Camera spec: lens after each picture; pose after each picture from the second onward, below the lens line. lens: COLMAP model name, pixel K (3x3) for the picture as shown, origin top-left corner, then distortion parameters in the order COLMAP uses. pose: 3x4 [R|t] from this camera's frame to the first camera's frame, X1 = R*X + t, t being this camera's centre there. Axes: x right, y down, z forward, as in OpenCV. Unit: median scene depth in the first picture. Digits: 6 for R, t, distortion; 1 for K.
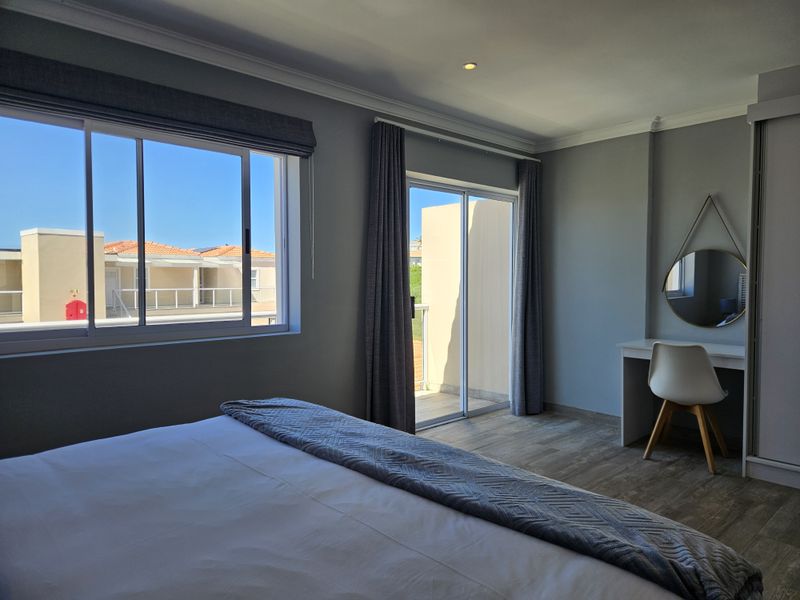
lens RADIAL K [[544.1, 0, 404.3], [0, 544.1, 299.6], [0, 0, 1]] dist [0.038212, -0.030937]
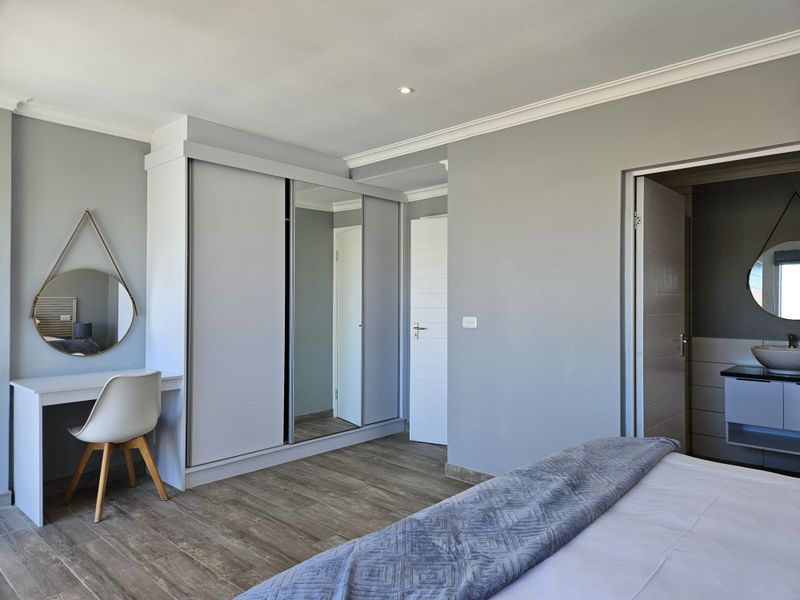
lens RADIAL K [[544.1, 0, 404.0], [0, 544.1, 297.5], [0, 0, 1]] dist [0.038212, -0.030937]
pose [[-0.075522, -0.002530, 0.997141, -0.390722], [0.040902, 0.999147, 0.005633, -0.029443], [-0.996305, 0.041210, -0.075354, 0.551596]]
